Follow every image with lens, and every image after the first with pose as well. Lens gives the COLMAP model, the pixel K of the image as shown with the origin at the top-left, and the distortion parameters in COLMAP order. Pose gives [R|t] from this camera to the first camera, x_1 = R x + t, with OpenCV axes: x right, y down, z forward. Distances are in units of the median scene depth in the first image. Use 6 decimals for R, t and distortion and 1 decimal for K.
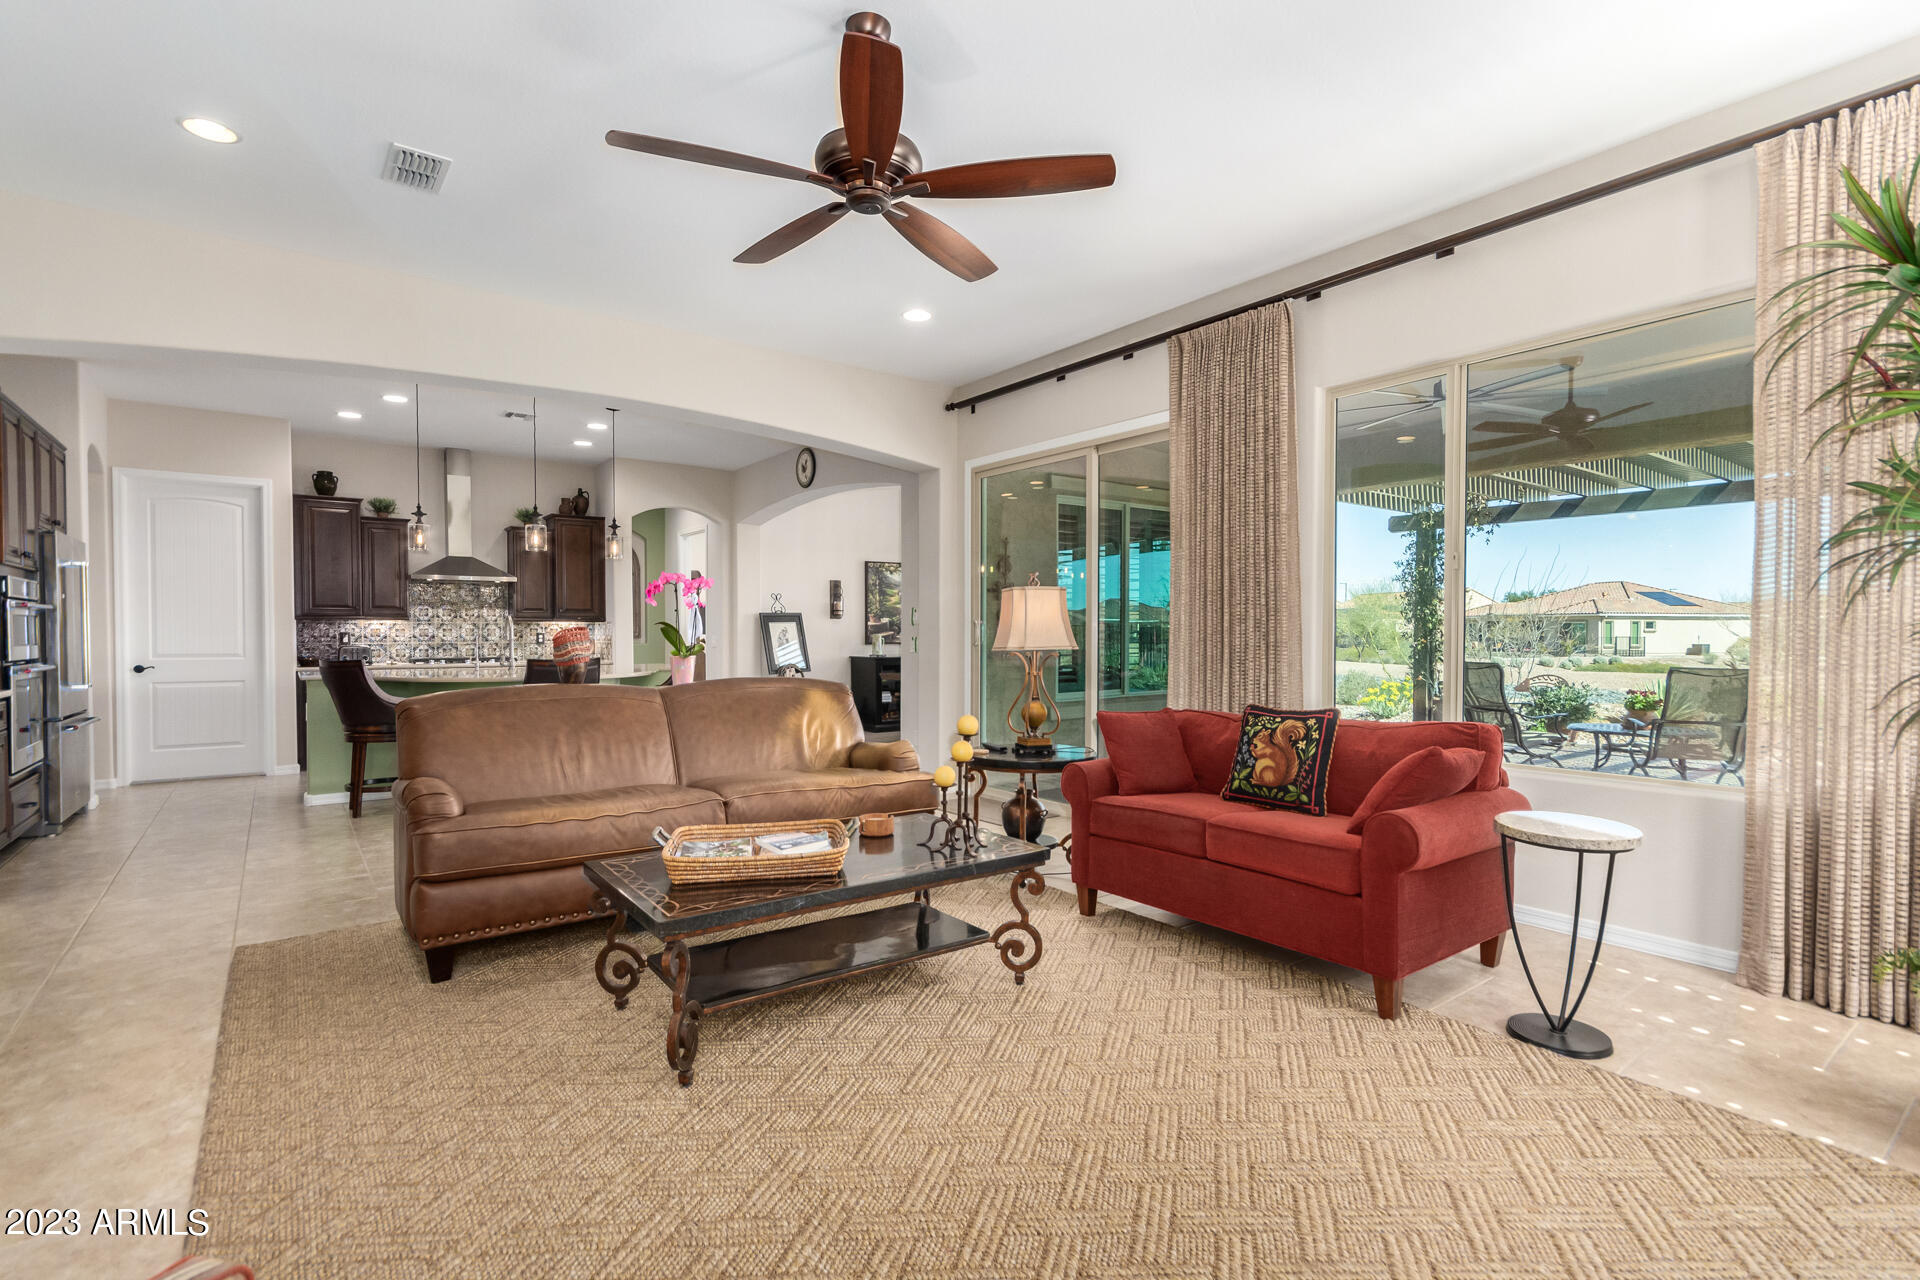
lens RADIAL K [[883.8, 0, 953.5], [0, 883.8, 652.1], [0, 0, 1]] dist [0.006867, -0.001727]
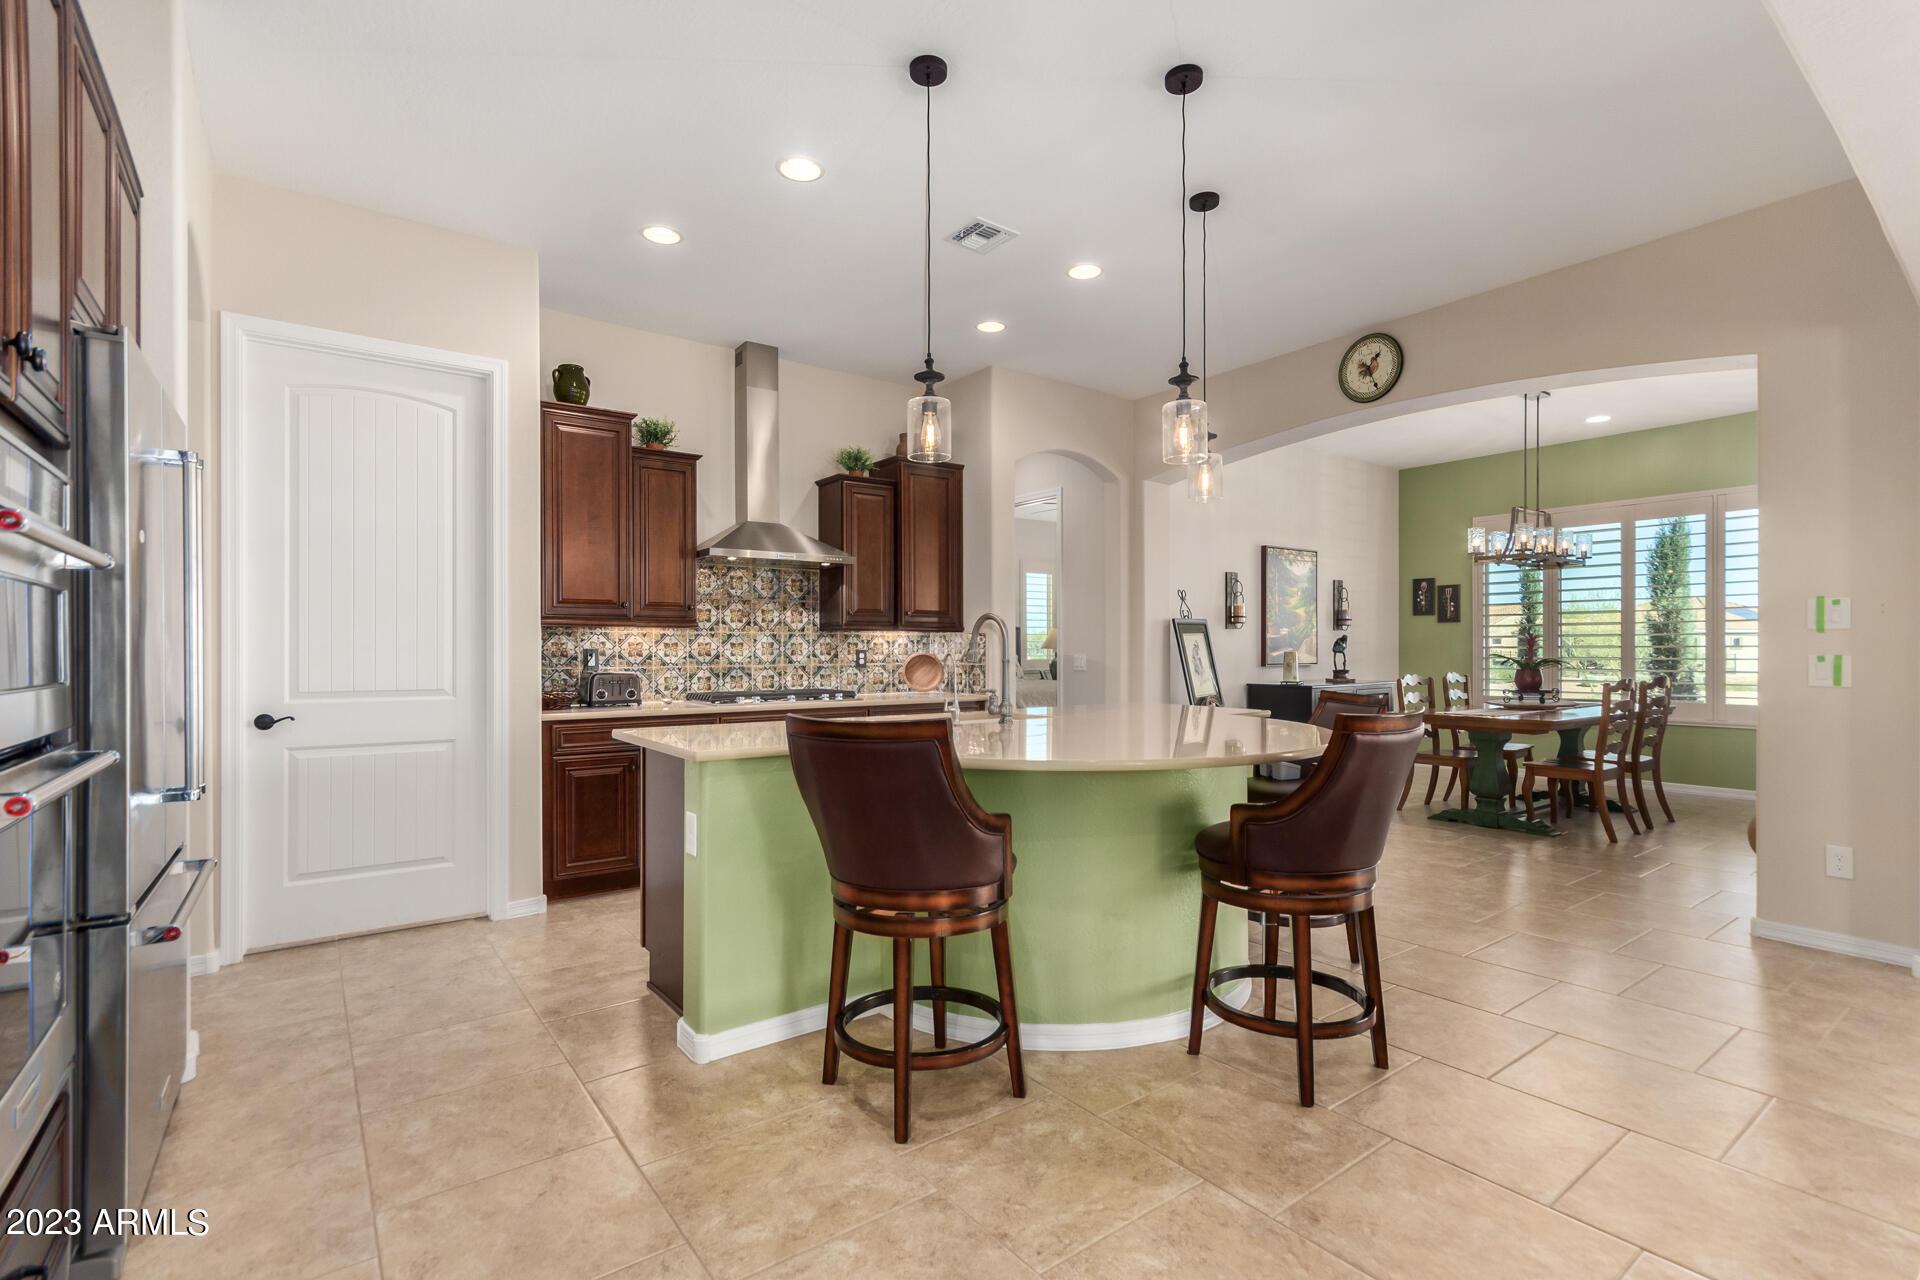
lens RADIAL K [[883.8, 0, 965.2], [0, 883.8, 652.5], [0, 0, 1]] dist [0.006867, -0.001727]
pose [[0.999950, -0.002089, -0.009729, -0.433253], [0.001882, 0.999773, -0.021203, -0.007202], [0.009771, 0.021184, 0.999728, 0.421405]]
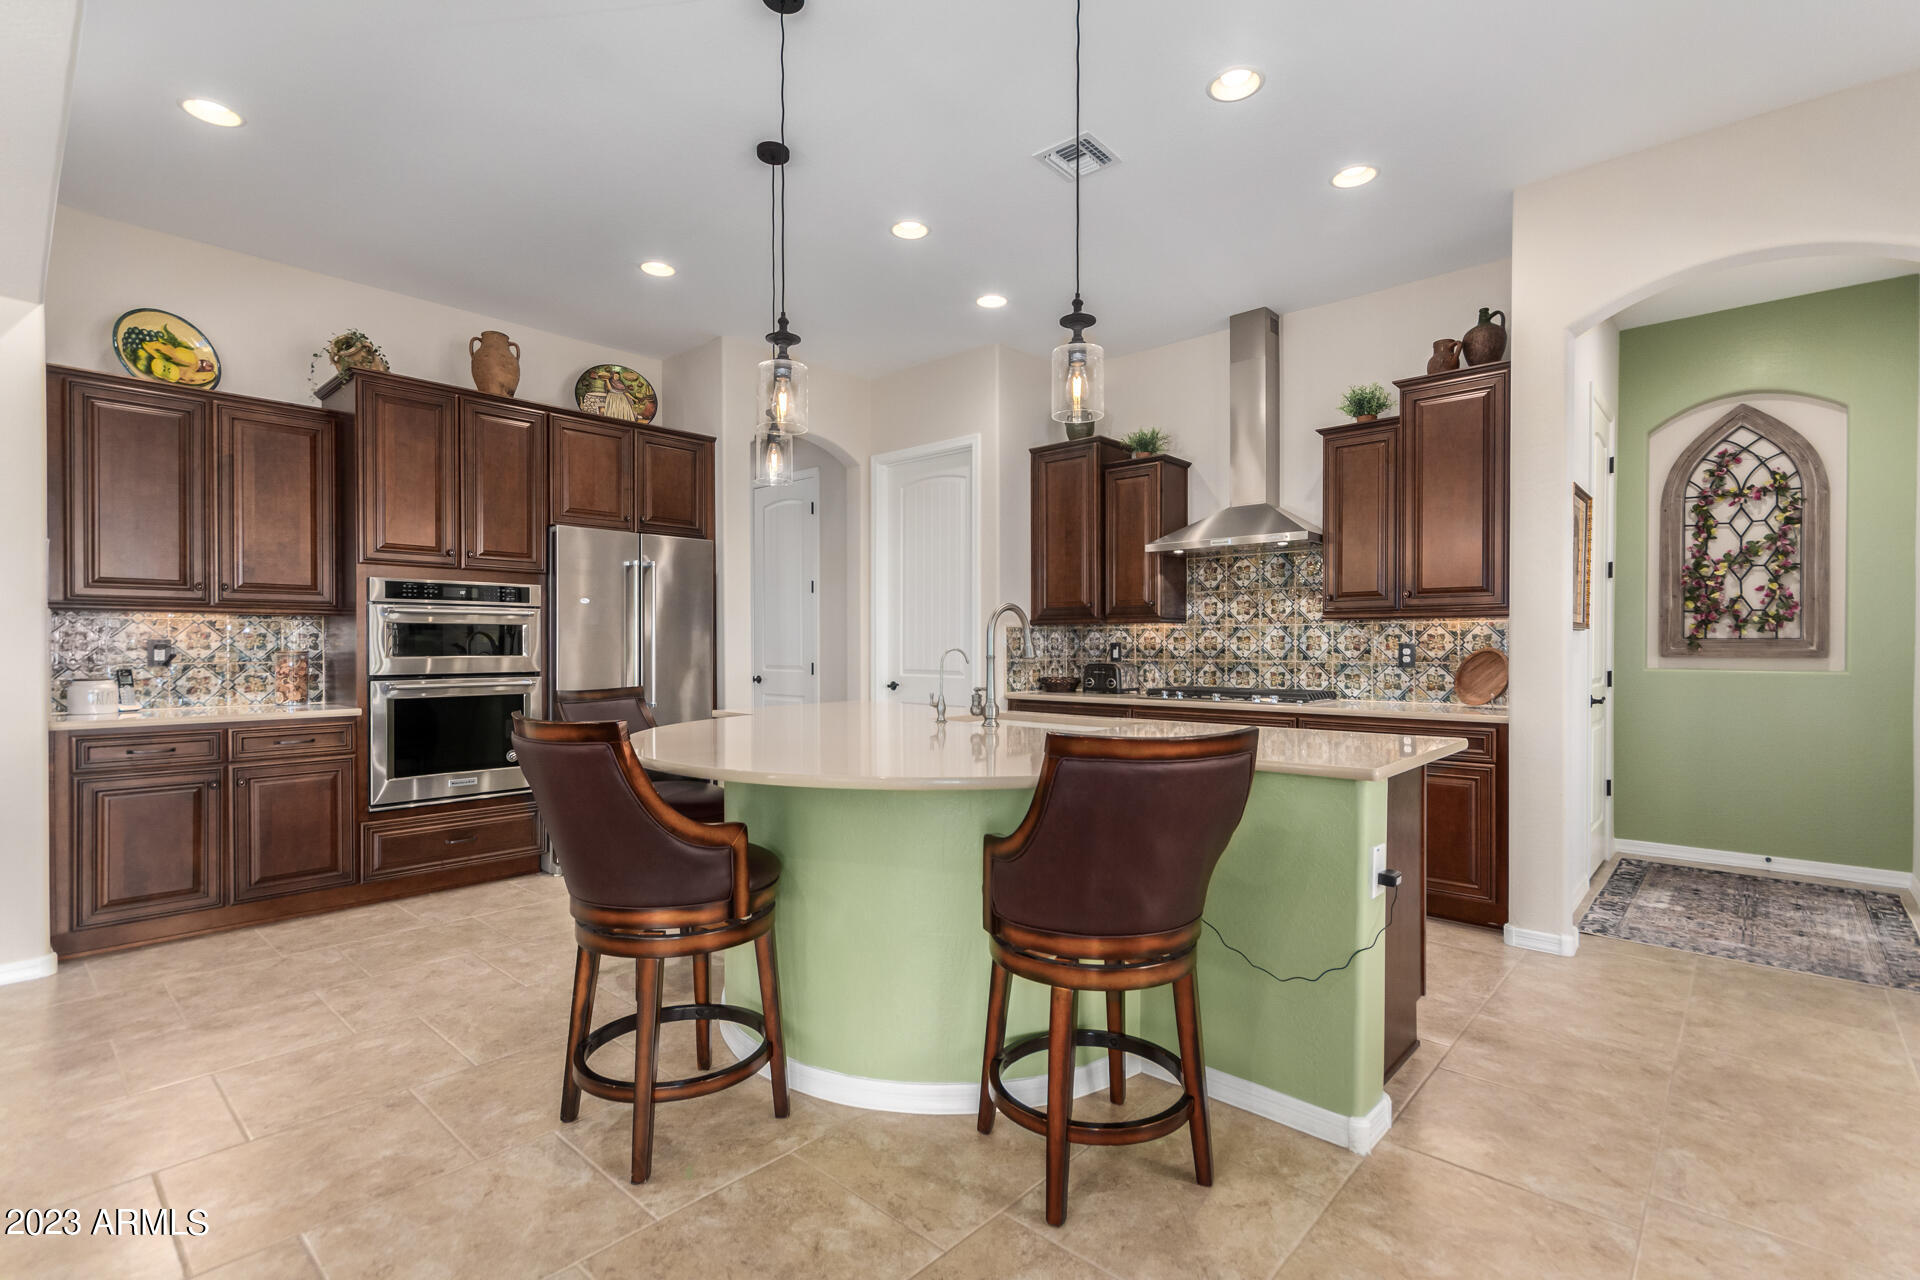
lens RADIAL K [[883.8, 0, 977.6], [0, 883.8, 650.9], [0, 0, 1]] dist [0.006867, -0.001727]
pose [[0.186634, 0.006452, -0.982408, -0.049302], [-0.022583, 0.999742, 0.002275, -0.015475], [0.982170, 0.021761, 0.186731, 0.767530]]
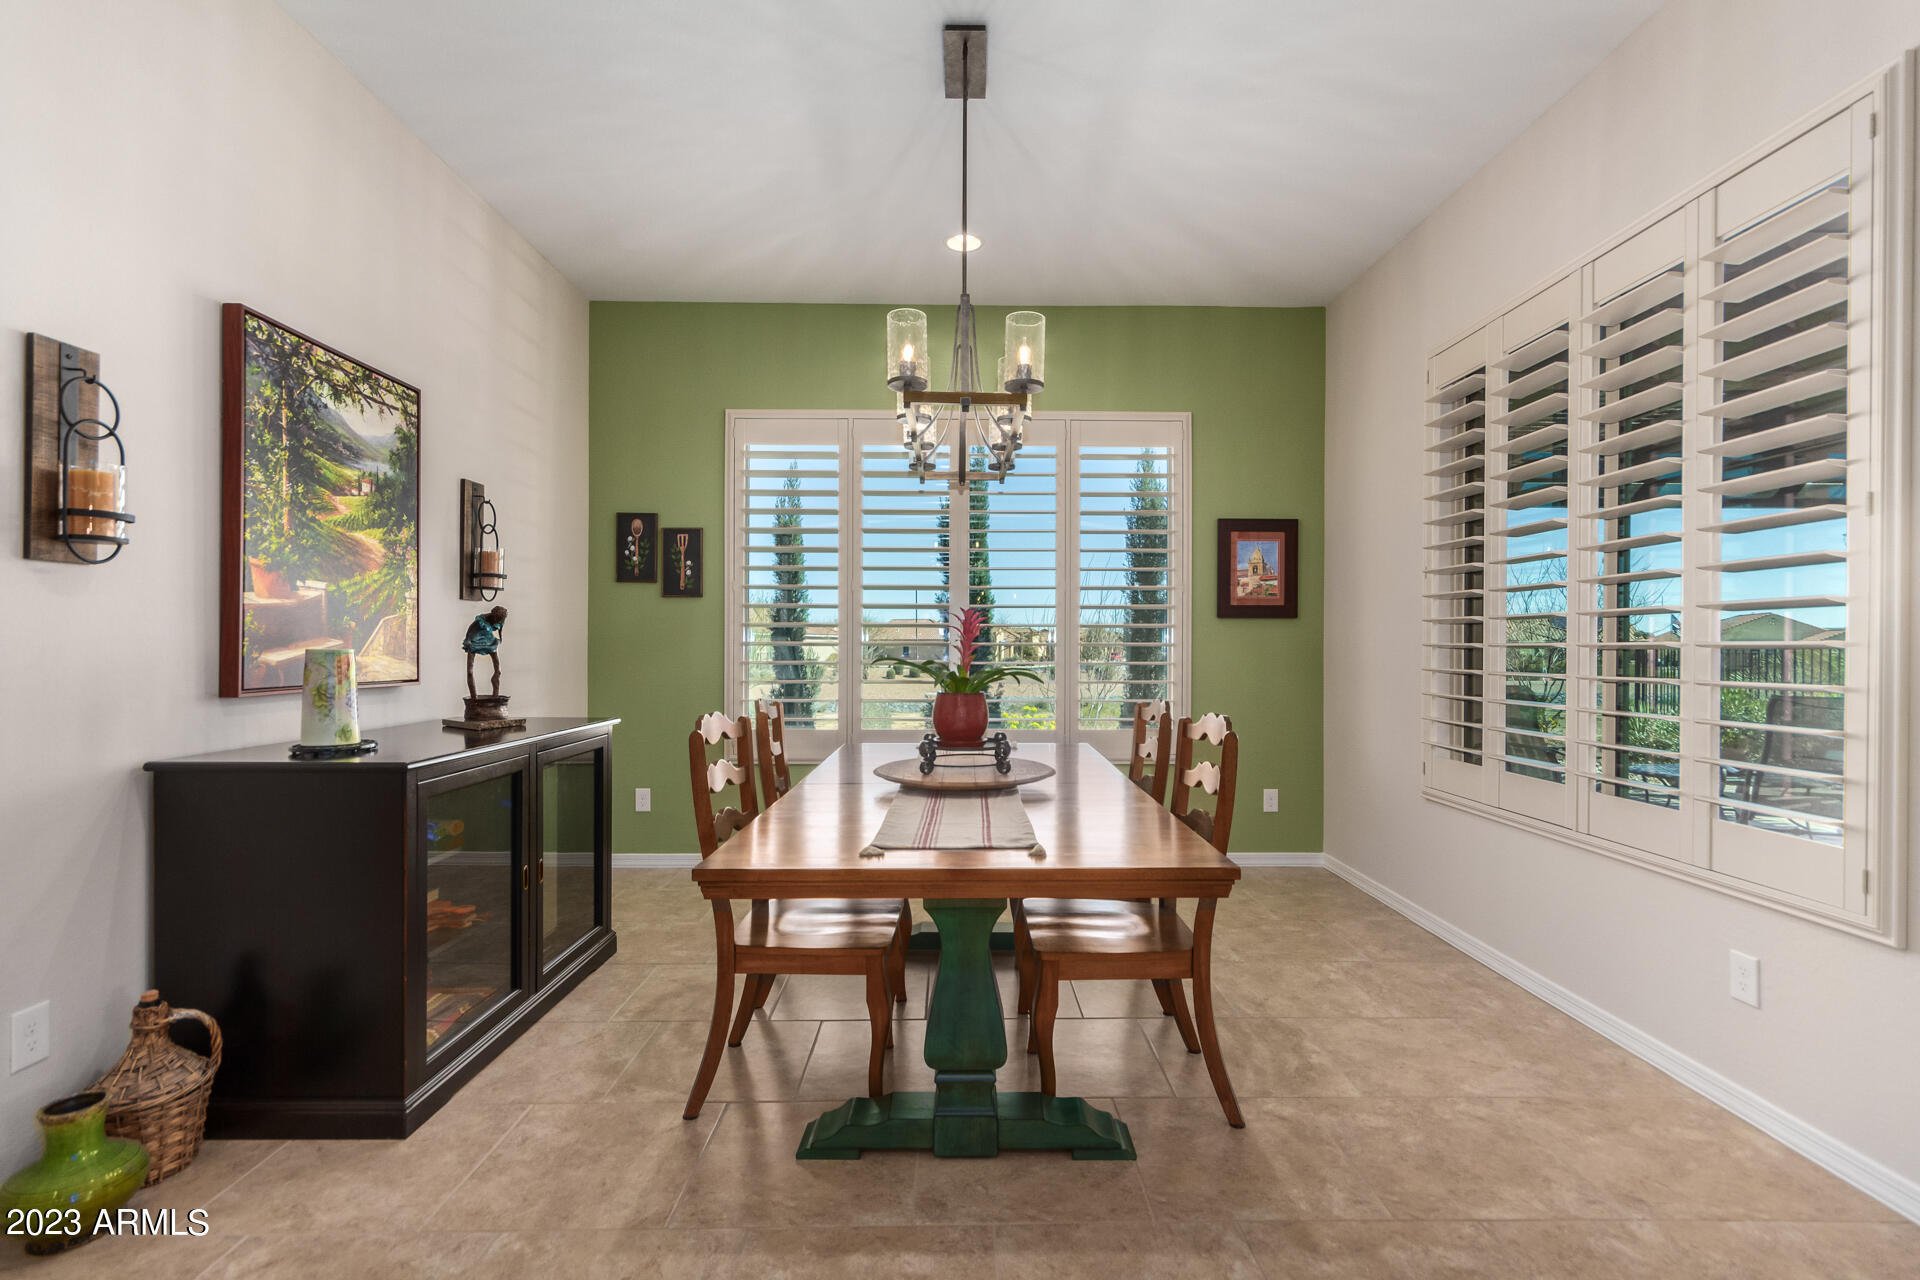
lens RADIAL K [[883.8, 0, 970.2], [0, 883.8, 649.0], [0, 0, 1]] dist [0.006867, -0.001727]
pose [[0.595451, 0.001404, 0.803390, -0.220541], [0.019818, 0.999669, -0.016436, -0.017569], [-0.803147, 0.025708, 0.595226, 0.980034]]
